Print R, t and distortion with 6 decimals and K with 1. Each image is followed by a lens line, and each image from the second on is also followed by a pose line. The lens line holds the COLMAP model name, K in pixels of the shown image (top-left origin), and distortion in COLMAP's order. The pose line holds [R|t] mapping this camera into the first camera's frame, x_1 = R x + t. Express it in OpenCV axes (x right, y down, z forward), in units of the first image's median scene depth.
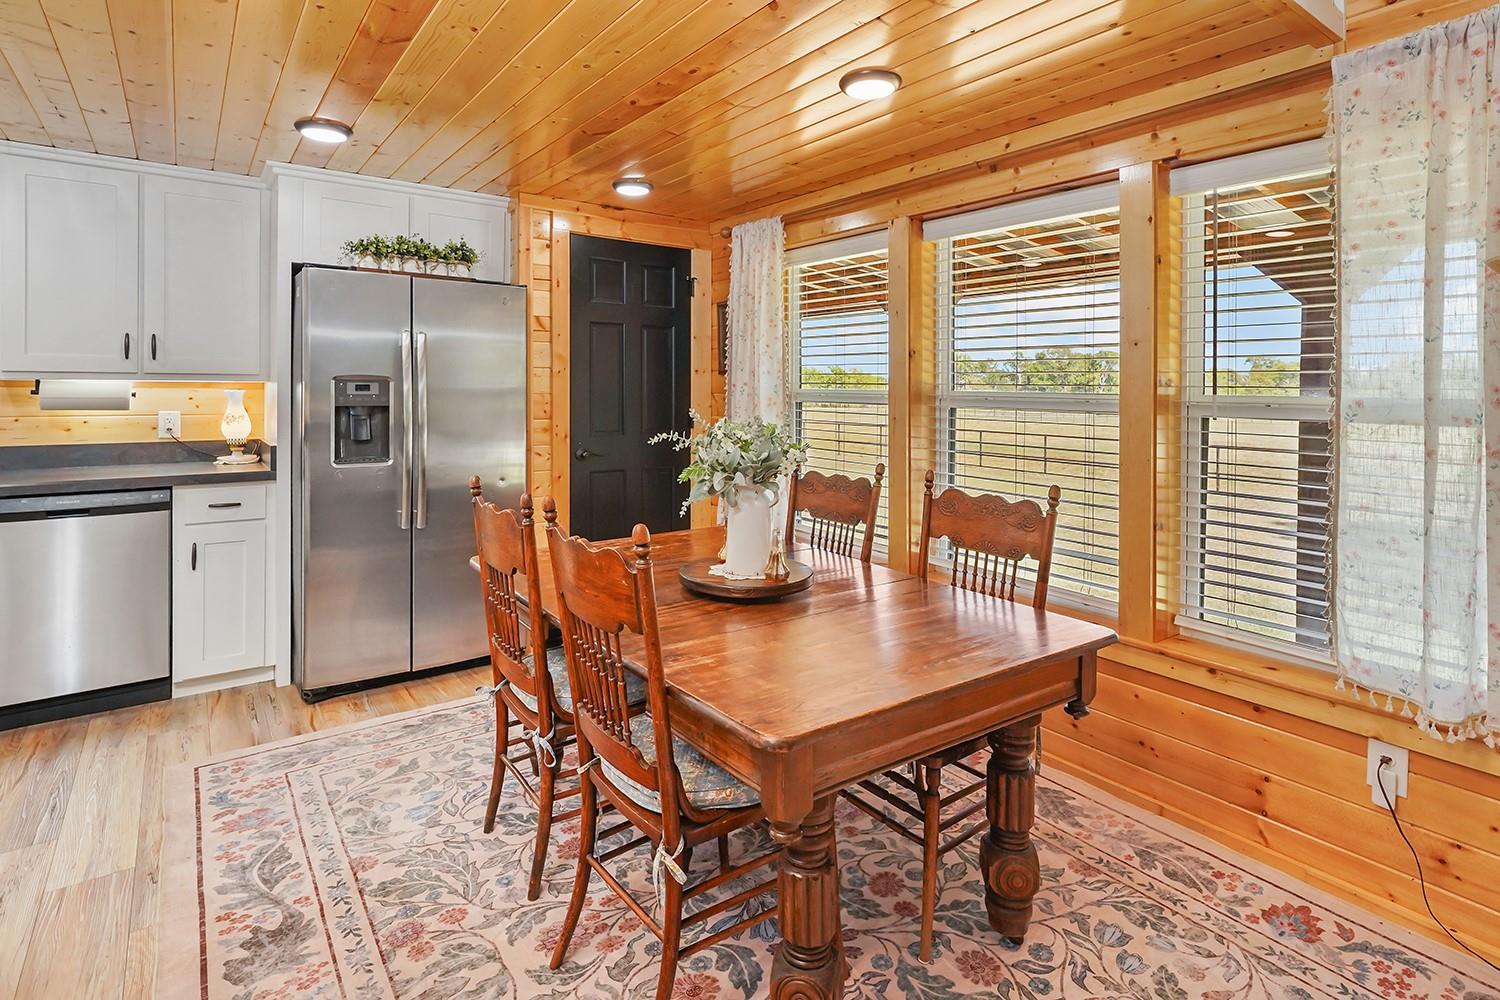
lens RADIAL K [[757.6, 0, 749.8], [0, 757.6, 402.7], [0, 0, 1]] dist [0.000160, -0.000240]
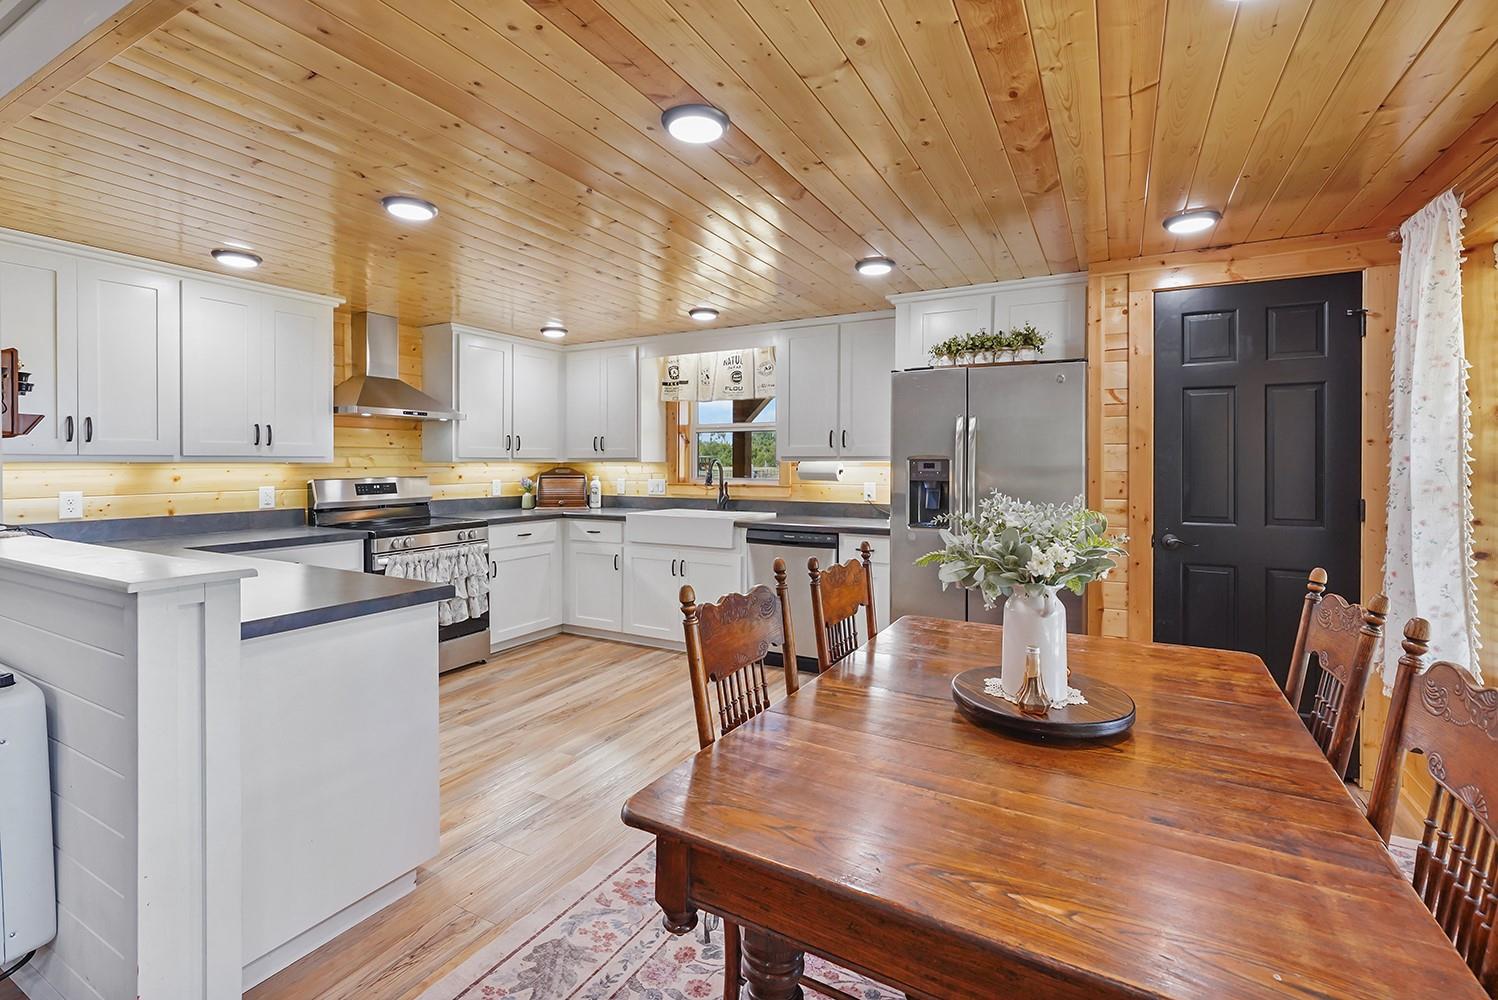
lens RADIAL K [[681.5, 0, 744.0], [0, 681.5, 462.6], [0, 0, 1]] dist [-0.000617, -0.000134]
pose [[0.410853, -0.007151, -0.911673, 0.328829], [-0.014261, 0.999796, -0.014269, -0.004733], [0.911590, 0.018863, 0.410668, 0.258108]]
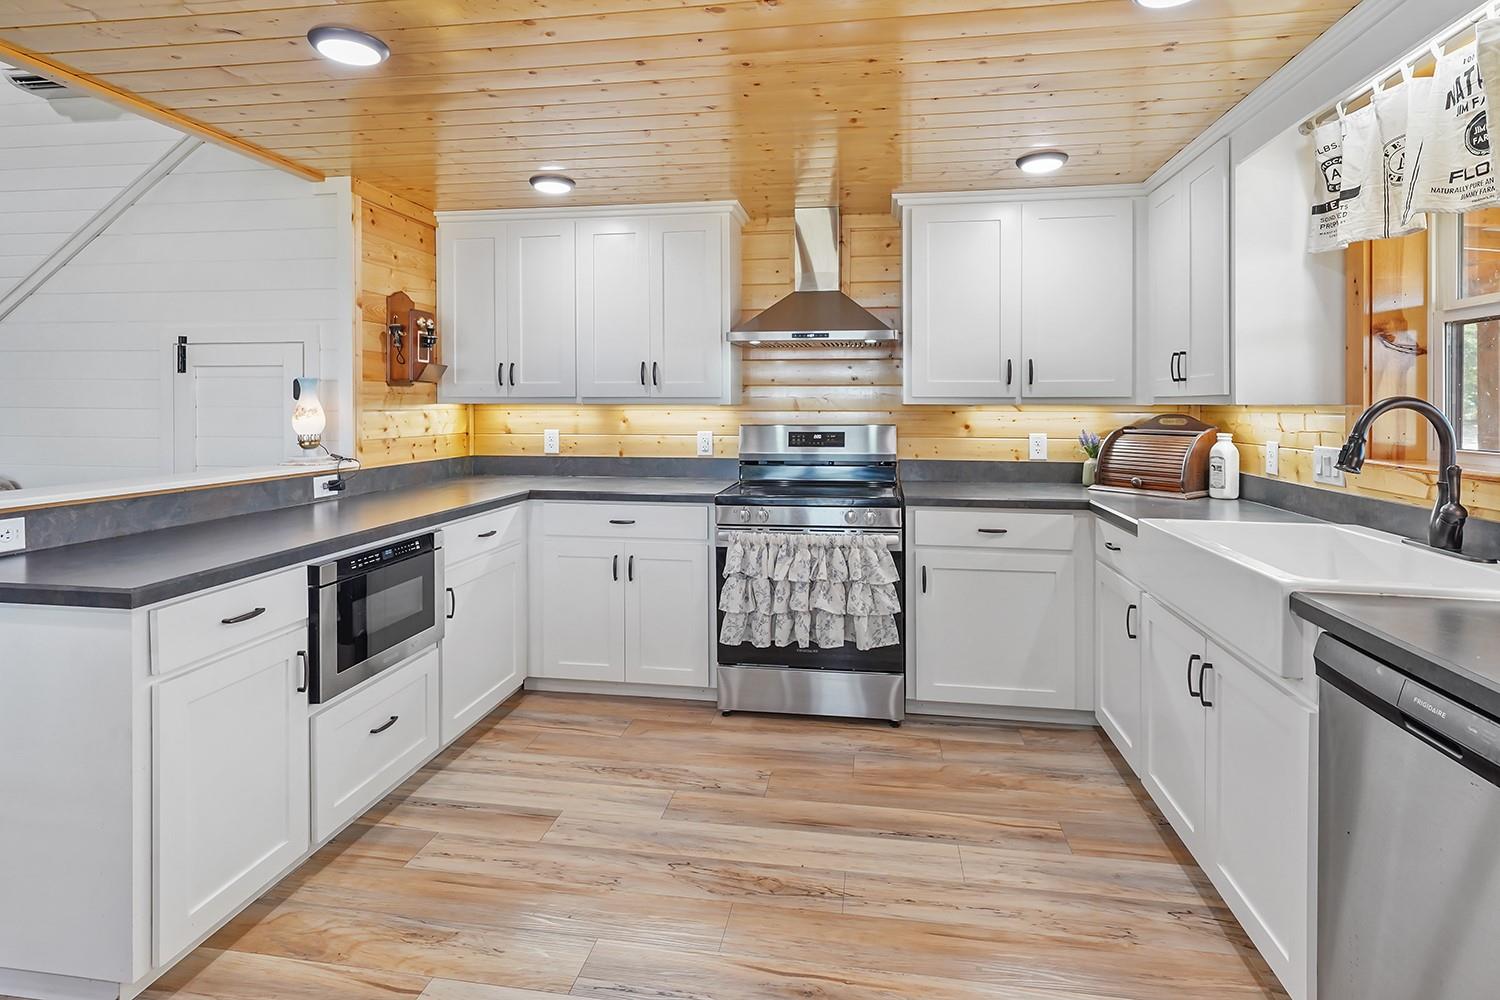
lens RADIAL K [[757.6, 0, 749.8], [0, 757.6, 402.7], [0, 0, 1]] dist [0.000160, -0.000240]
pose [[-0.719206, -0.009942, -0.694726, -0.303460], [-0.020096, 0.999777, 0.006496, -0.021232], [0.694507, 0.018633, -0.719245, 0.865417]]
